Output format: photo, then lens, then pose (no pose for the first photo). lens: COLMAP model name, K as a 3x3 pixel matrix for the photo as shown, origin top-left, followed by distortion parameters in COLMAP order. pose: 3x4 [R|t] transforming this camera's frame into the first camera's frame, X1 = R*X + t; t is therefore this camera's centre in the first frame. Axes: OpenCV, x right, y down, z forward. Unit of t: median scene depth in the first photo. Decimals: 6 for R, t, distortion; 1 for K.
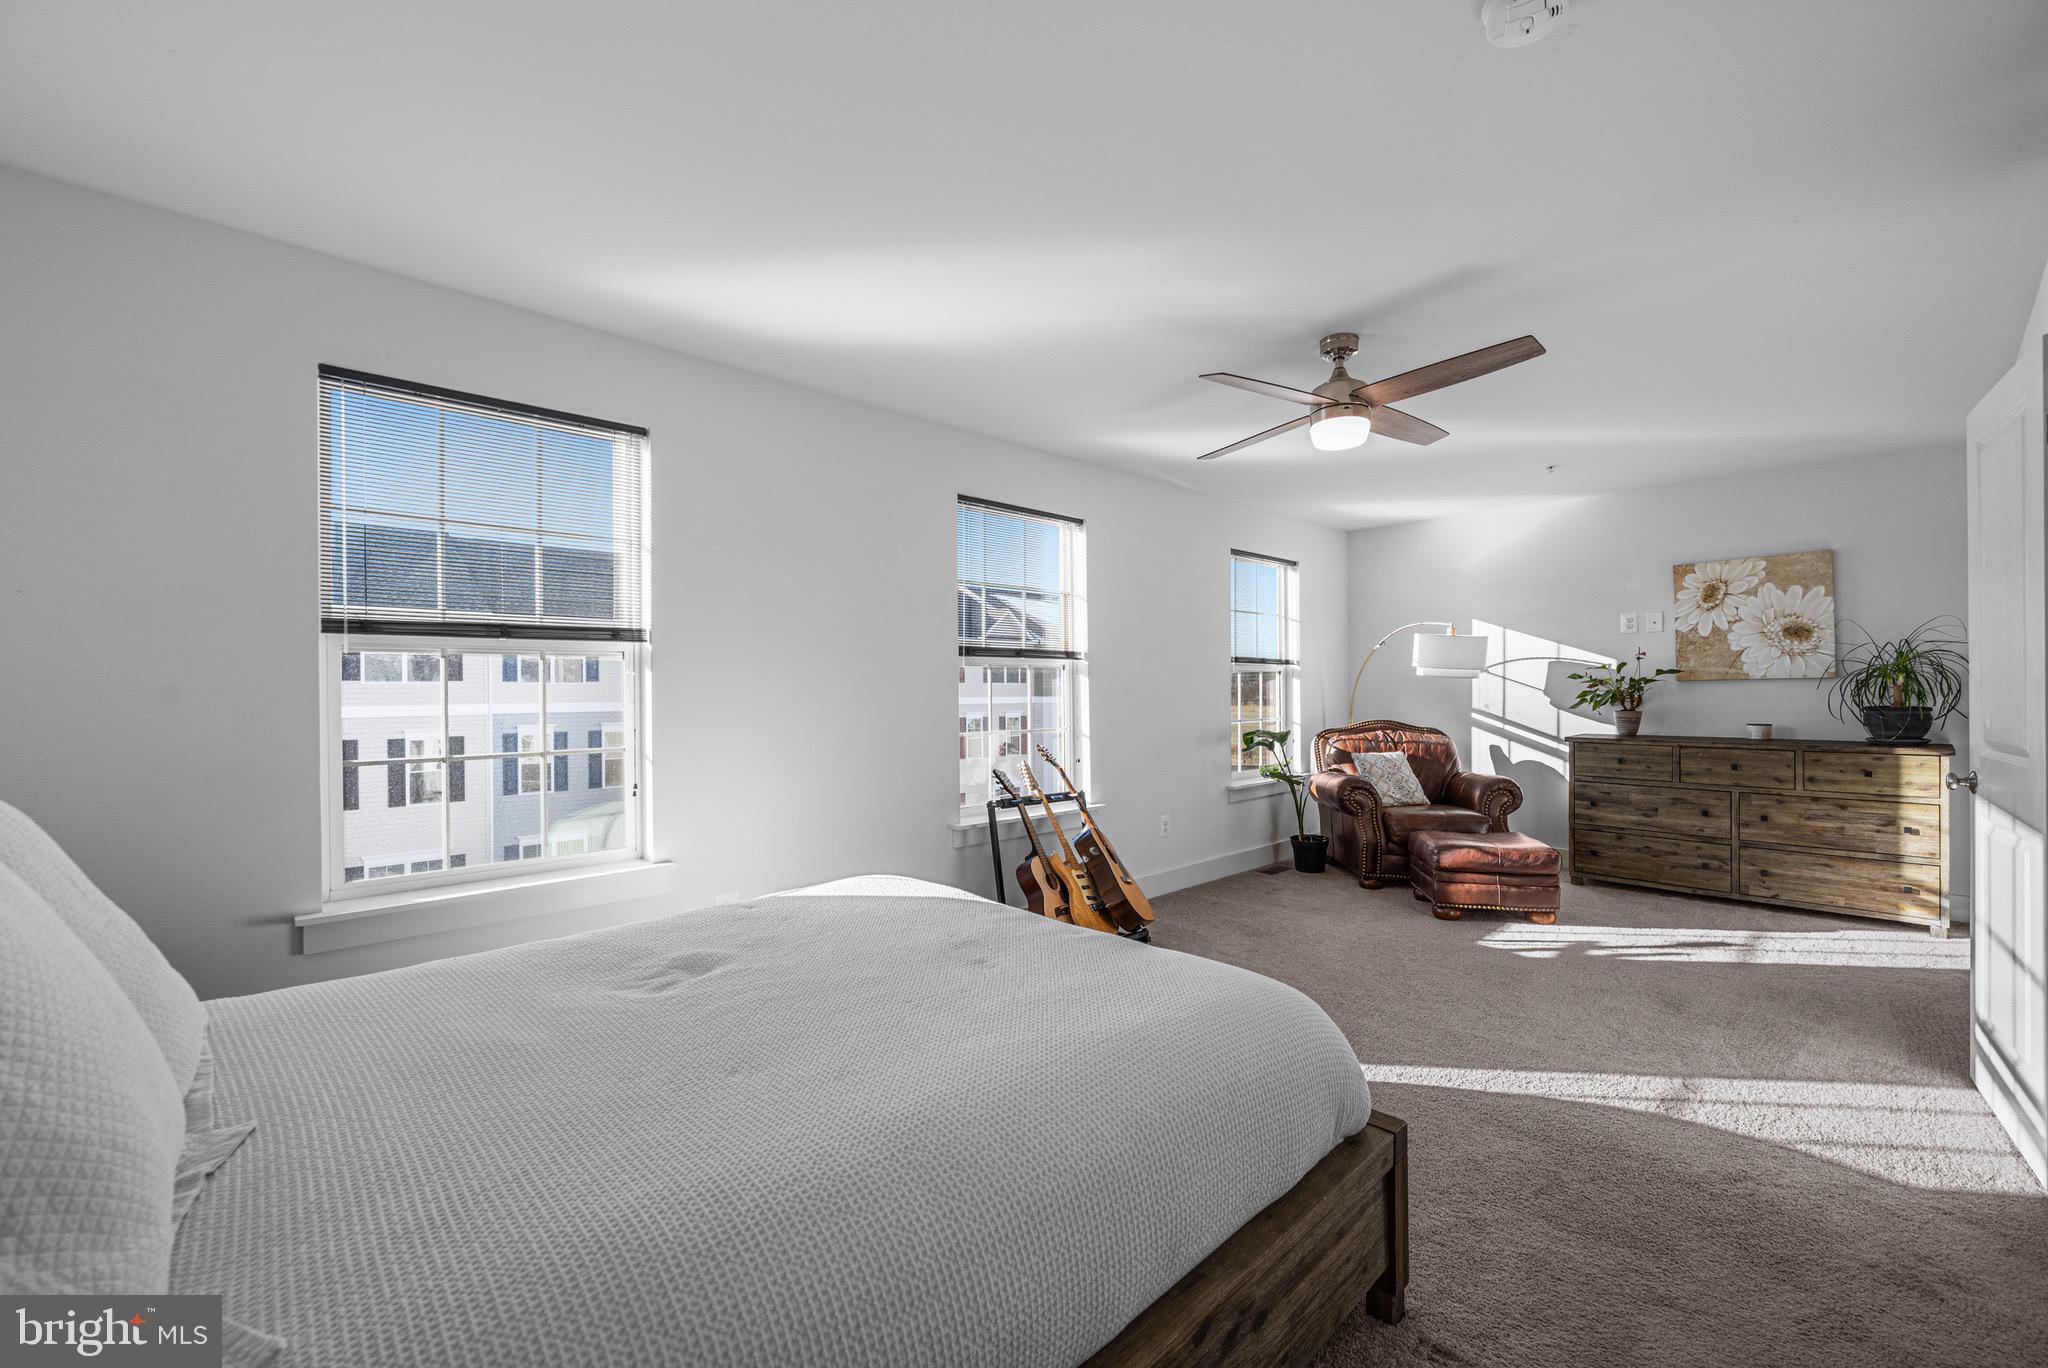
lens RADIAL K [[820.2, 0, 1022.4], [0, 820.2, 694.4], [0, 0, 1]] dist [0.000599, -0.000238]
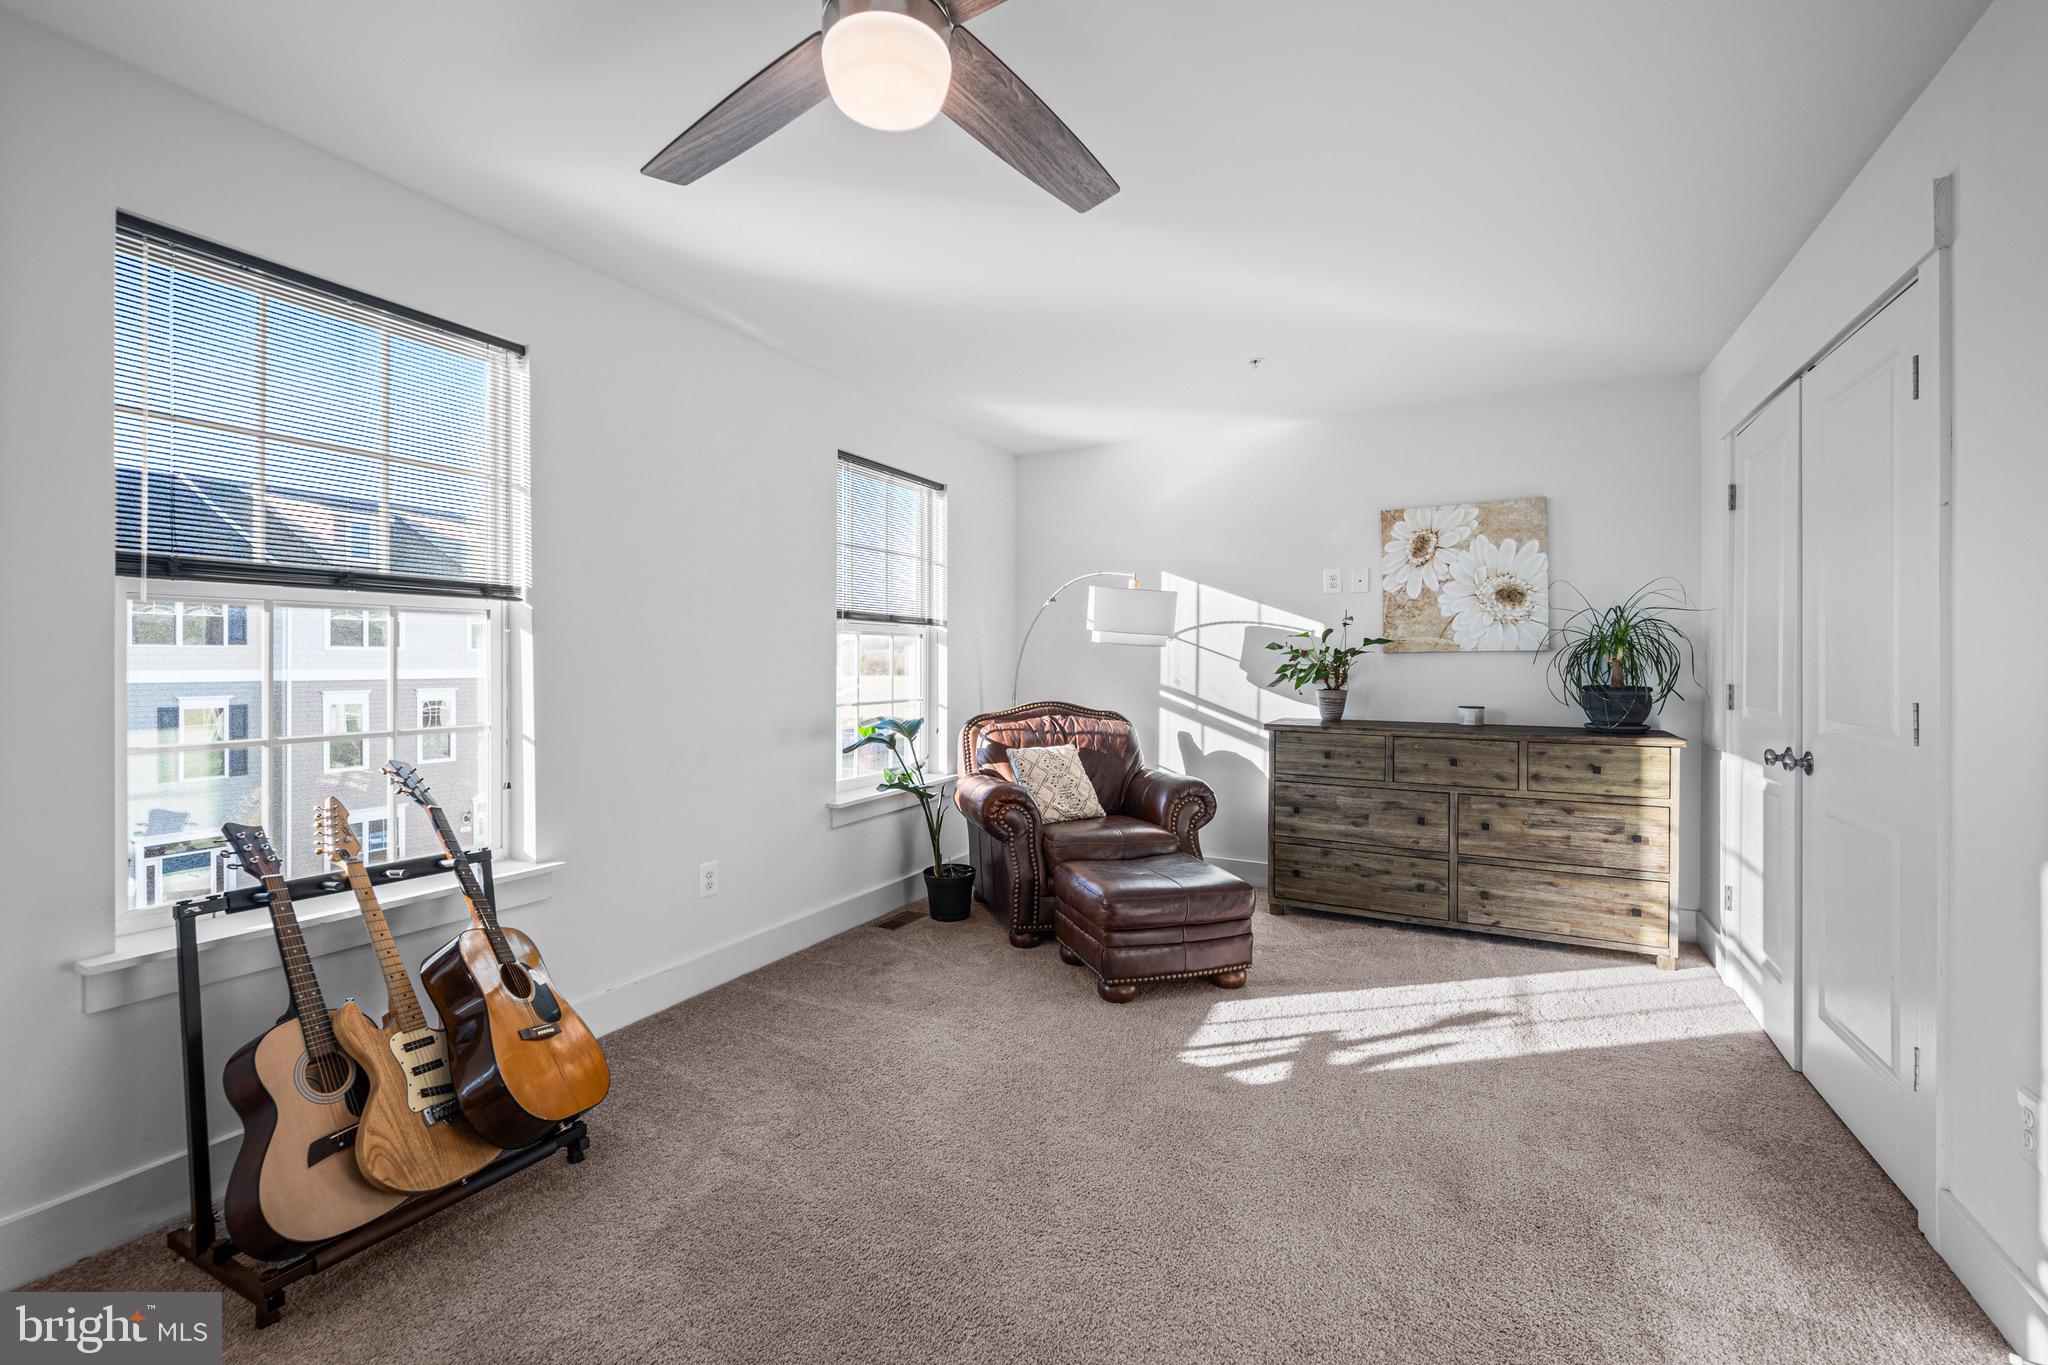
lens RADIAL K [[863.6, 0, 985.2], [0, 863.6, 671.4], [0, 0, 1]] dist [-0.001437, -0.000037]
pose [[0.955342, 0.005070, 0.295460, 0.176933], [-0.006960, 0.999961, 0.005346, -0.000067], [-0.295422, -0.007164, 0.955340, 0.315421]]
